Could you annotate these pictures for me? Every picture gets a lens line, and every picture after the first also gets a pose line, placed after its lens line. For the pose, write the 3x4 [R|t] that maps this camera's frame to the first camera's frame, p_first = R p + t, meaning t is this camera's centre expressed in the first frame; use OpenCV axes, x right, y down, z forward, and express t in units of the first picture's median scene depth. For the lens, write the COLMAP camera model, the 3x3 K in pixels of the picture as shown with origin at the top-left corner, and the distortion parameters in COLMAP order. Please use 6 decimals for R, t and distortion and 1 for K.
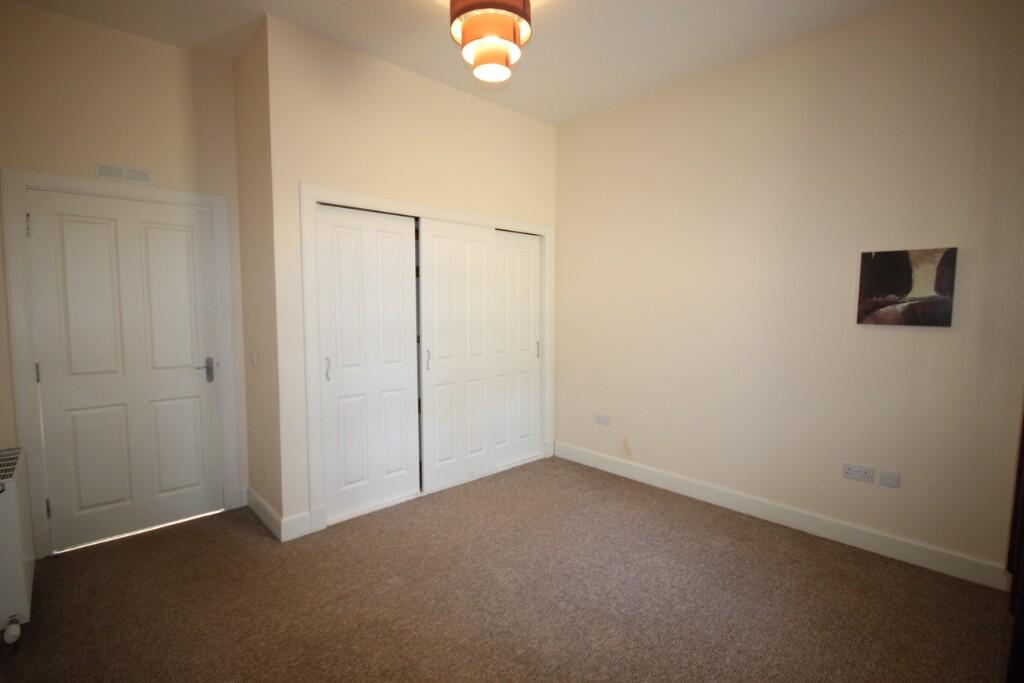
lens RADIAL K [[463.3, 0, 521.9], [0, 463.3, 346.0], [0, 0, 1]] dist [-0.002828, -0.000483]
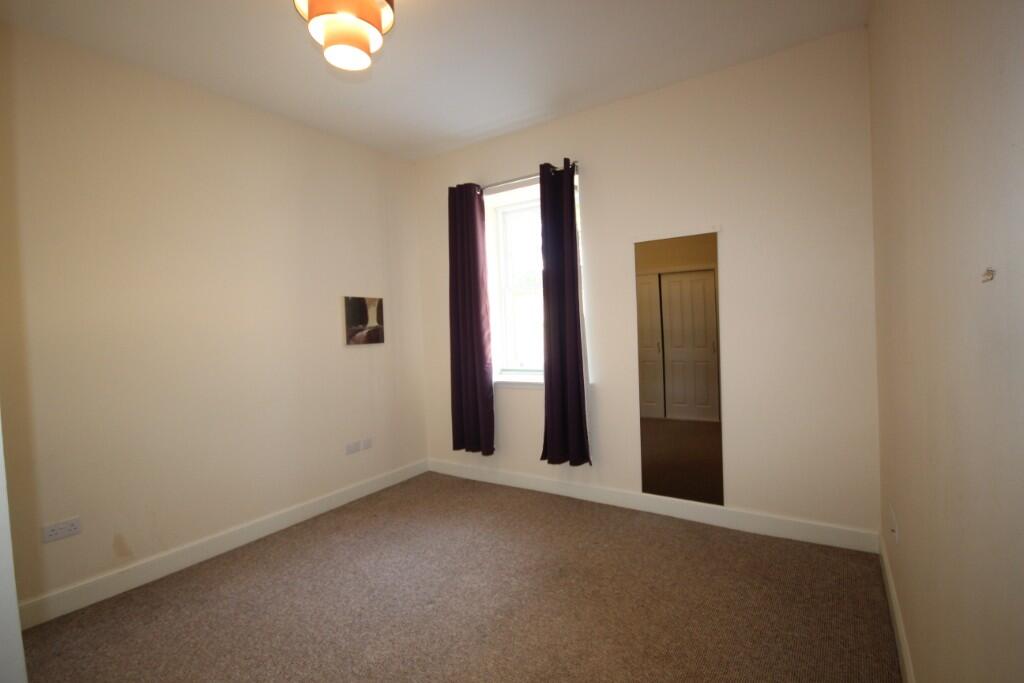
lens RADIAL K [[473.5, 0, 514.2], [0, 473.5, 335.8], [0, 0, 1]] dist [0.018089, -0.019188]
pose [[-0.213156, -0.014945, 0.976904, -0.861910], [0.121548, 0.991710, 0.041693, -0.075646], [-0.969428, 0.127627, -0.209572, 0.809007]]
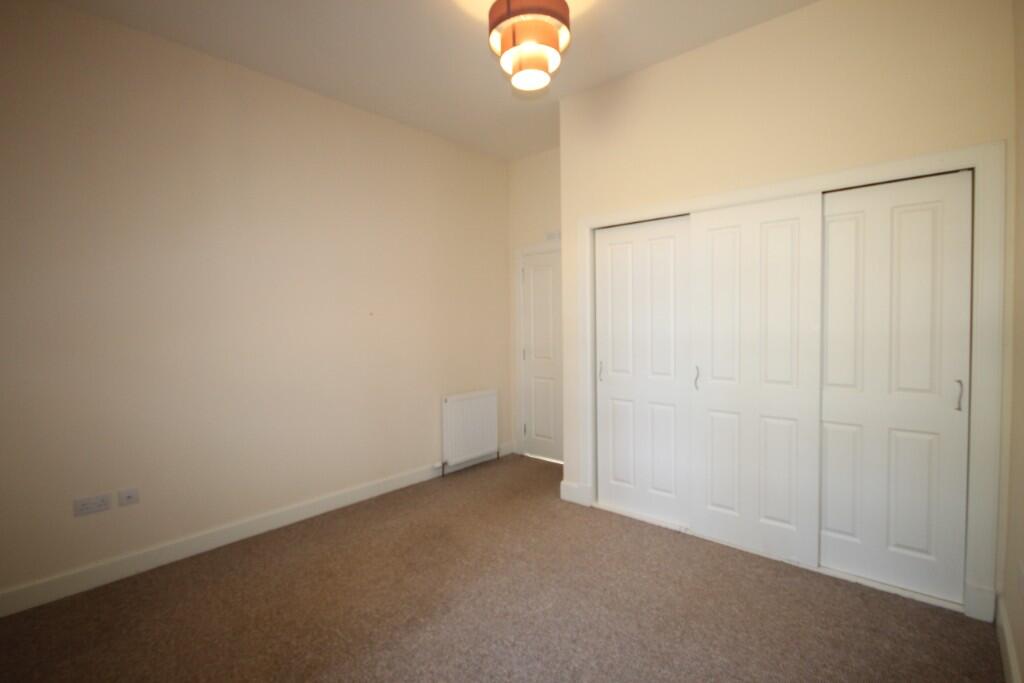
lens RADIAL K [[472.0, 0, 519.2], [0, 472.0, 336.6], [0, 0, 1]] dist [-0.002078, -0.000693]
pose [[0.091474, 0.033567, -0.995242, 0.834596], [-0.061449, 0.997717, 0.028003, -0.065877], [0.993910, 0.058595, 0.093327, 0.780073]]
